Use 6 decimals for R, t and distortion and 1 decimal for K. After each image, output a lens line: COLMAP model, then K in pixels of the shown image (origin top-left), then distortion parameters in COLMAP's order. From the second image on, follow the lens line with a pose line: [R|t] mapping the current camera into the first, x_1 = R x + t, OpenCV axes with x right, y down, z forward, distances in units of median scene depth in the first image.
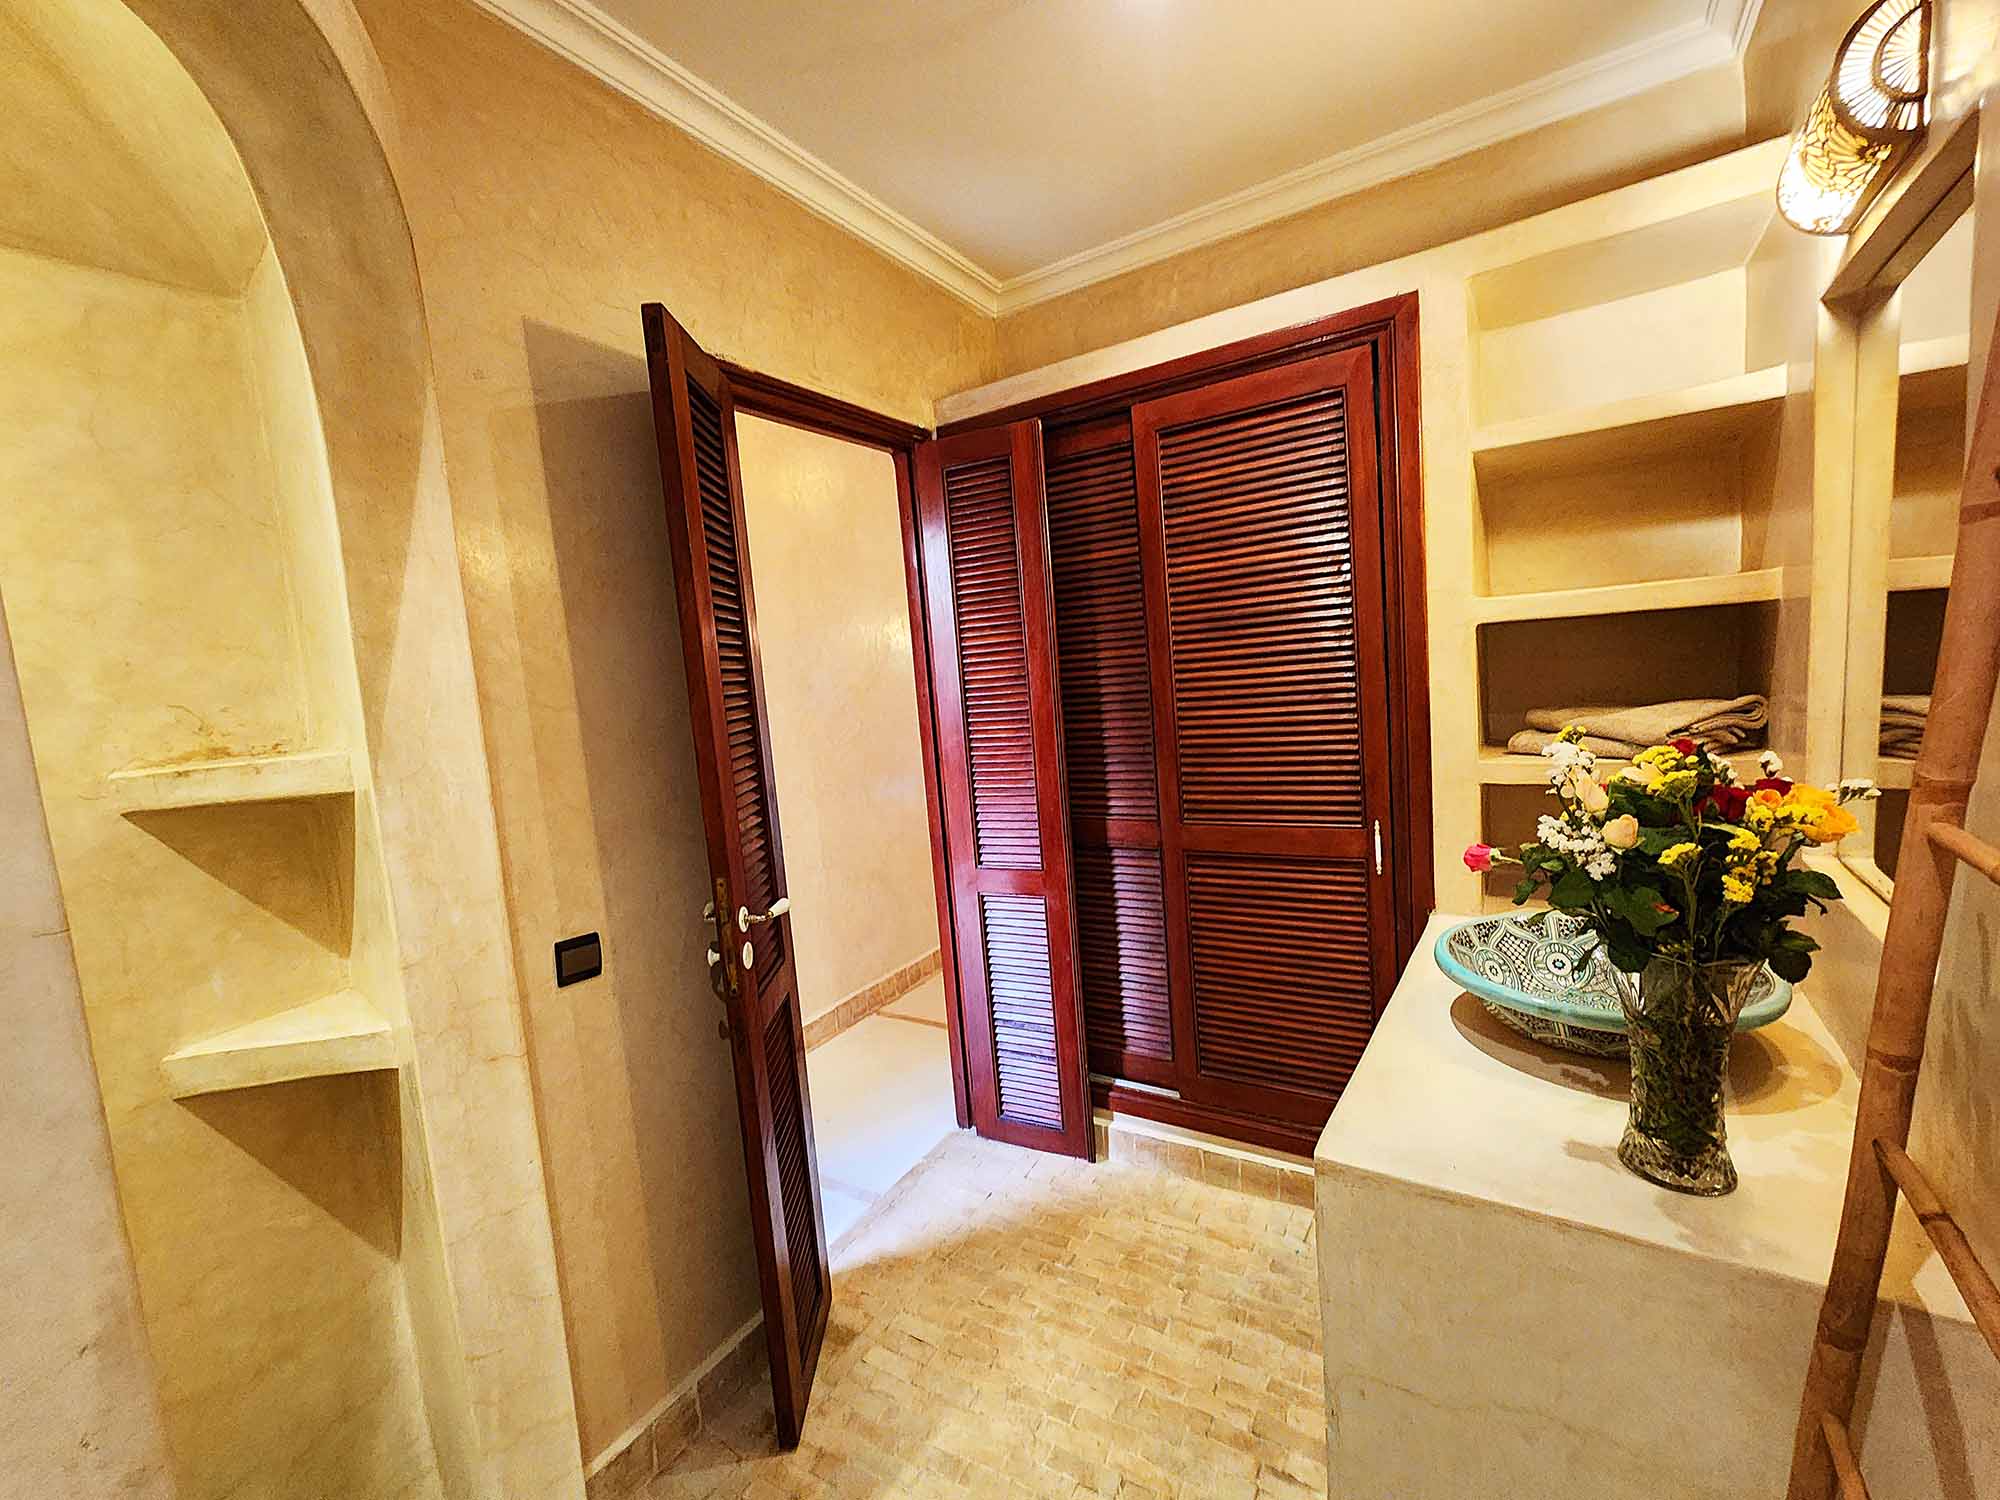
lens RADIAL K [[826.0, 0, 988.2], [0, 826.0, 752.4], [0, 0, 1]] dist [-0.001601, 0.000407]
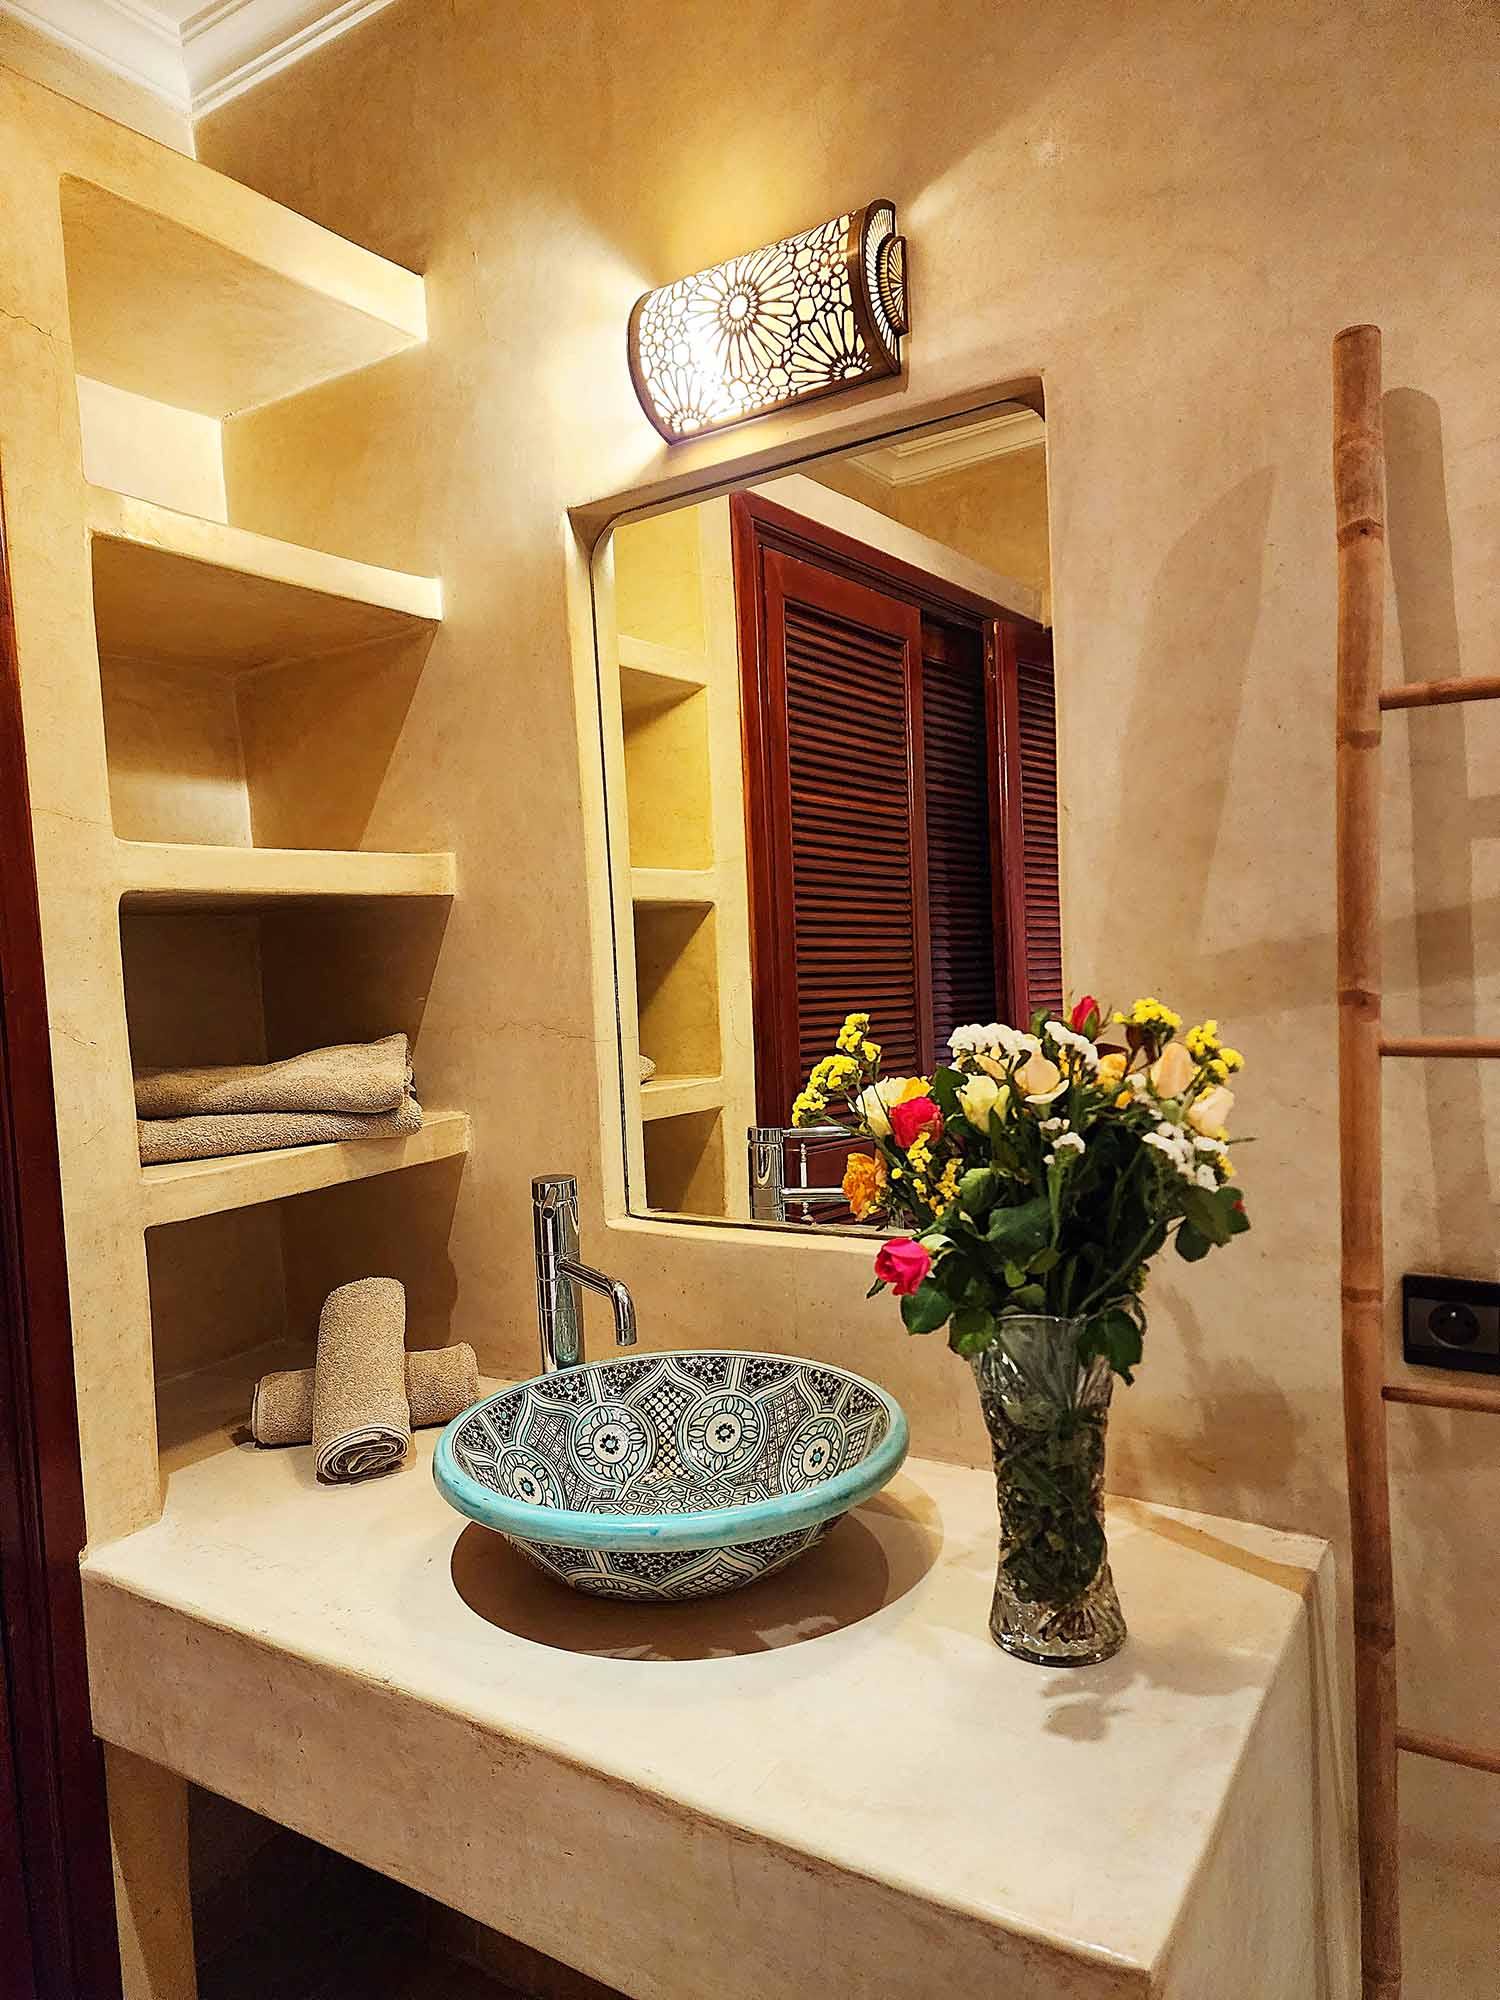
lens RADIAL K [[1333.6, 0, 747.2], [0, 1333.6, 1006.7], [0, 0, 1]] dist [0.077614, -0.074286]
pose [[-0.020429, 0.034176, 0.999207, -0.175816], [0.158658, 0.986862, -0.030510, -0.008852], [-0.987122, 0.157909, -0.025583, 0.621590]]
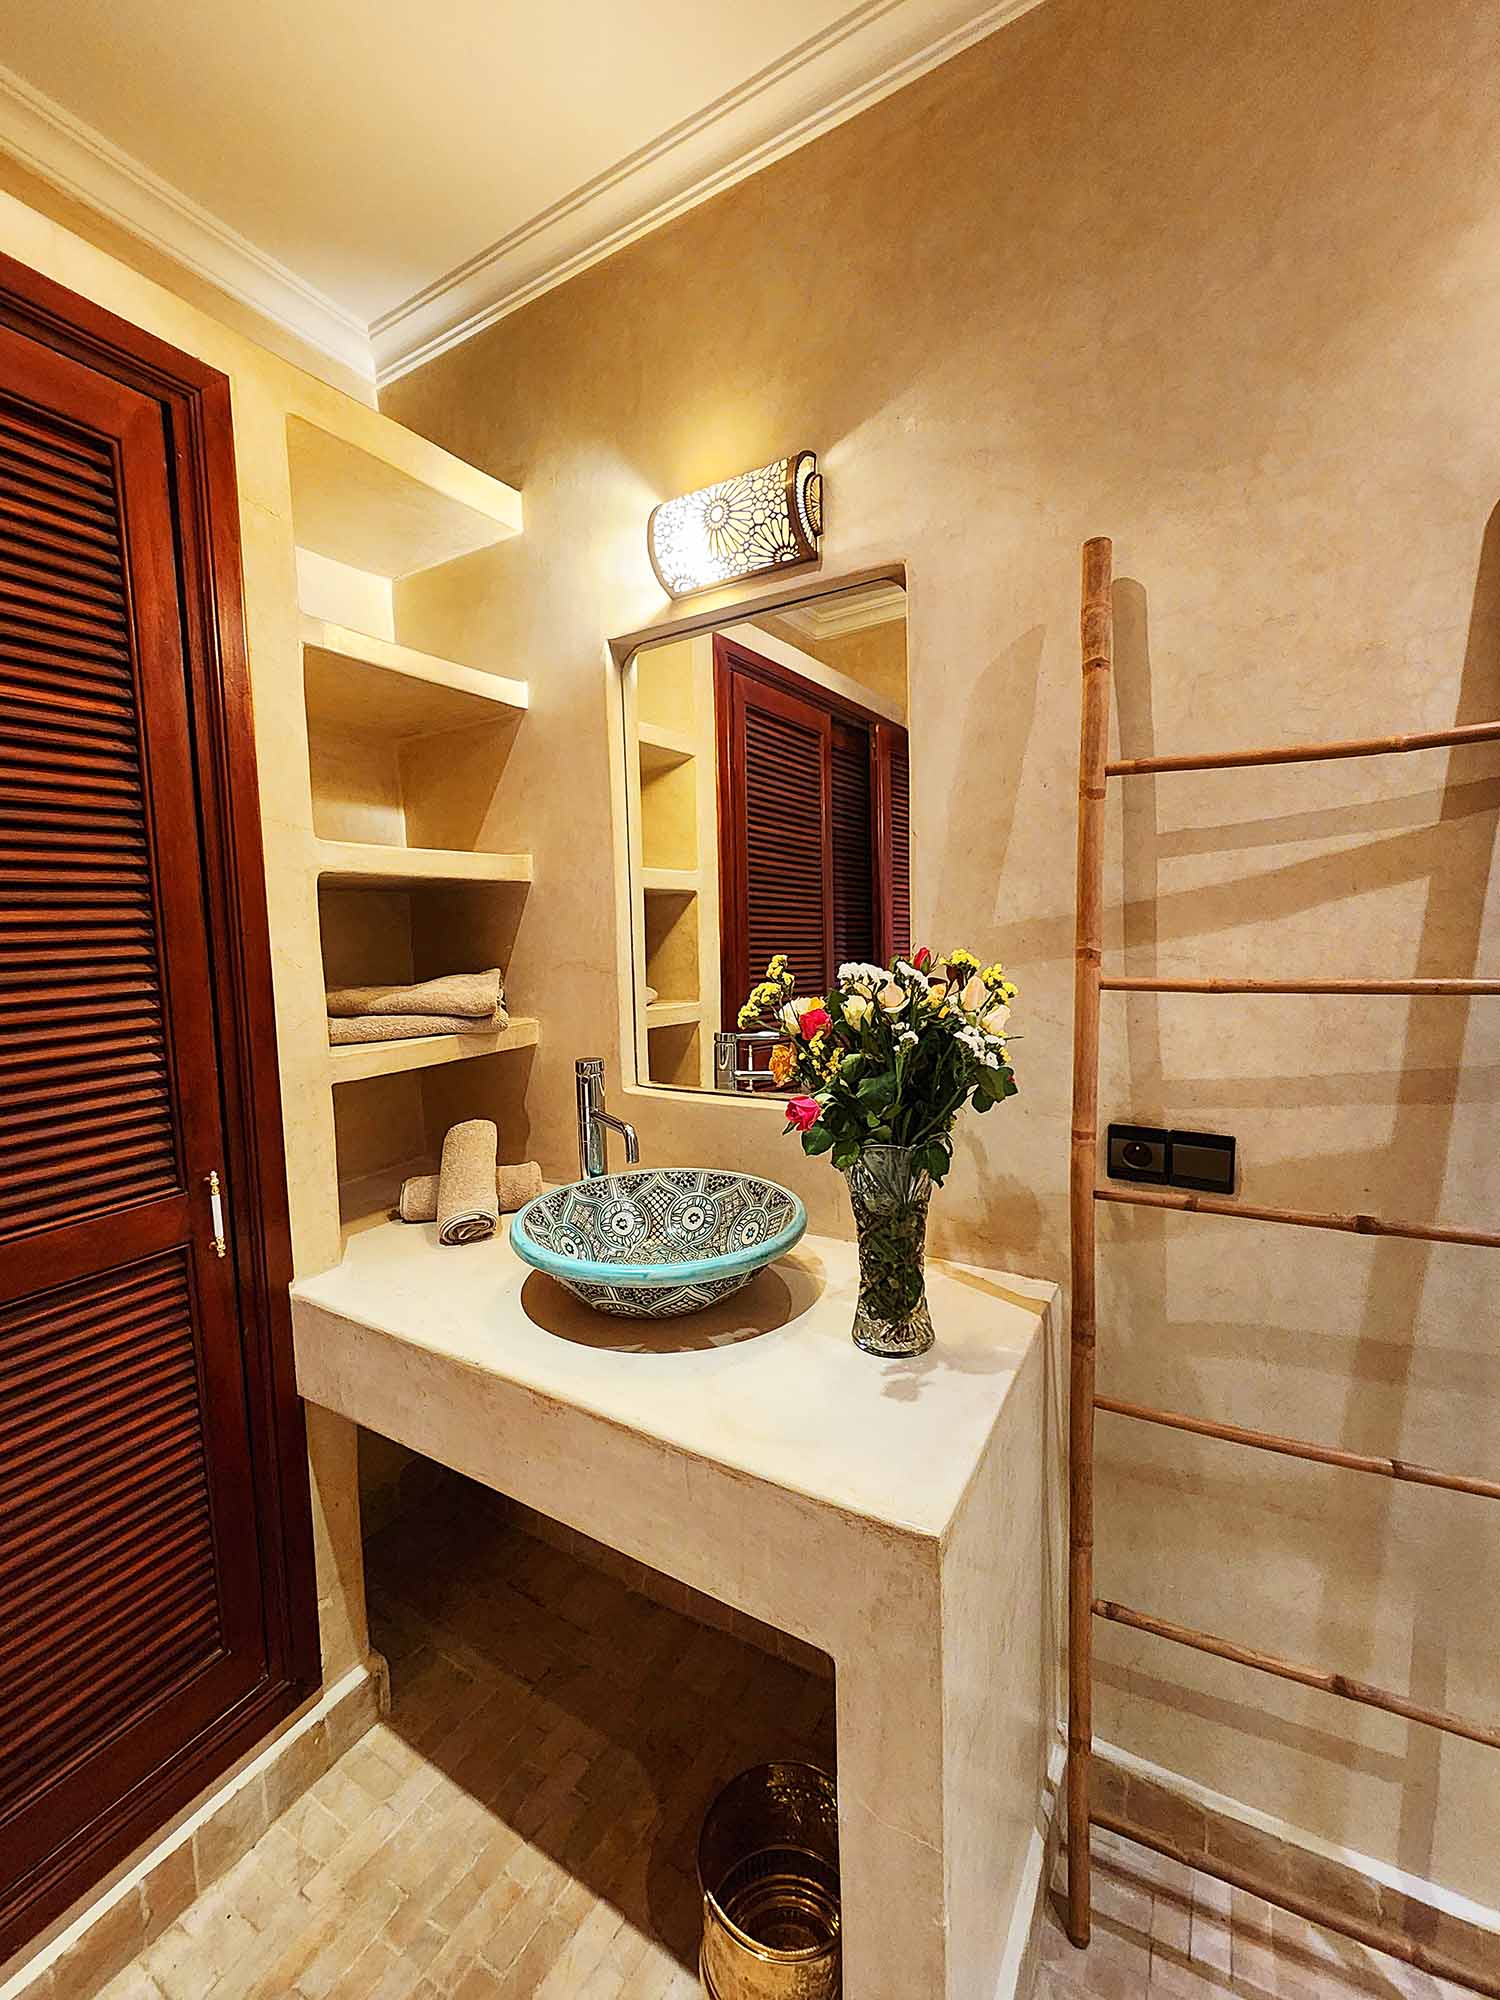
lens RADIAL K [[826.0, 0, 746.1], [0, 826.0, 985.4], [0, 0, 1]] dist [-0.001601, 0.000407]
pose [[-0.050788, 0.010227, 0.998657, -0.164221], [0.138050, 0.990420, -0.003122, 0.002328], [-0.989122, 0.137706, -0.051713, 0.615560]]
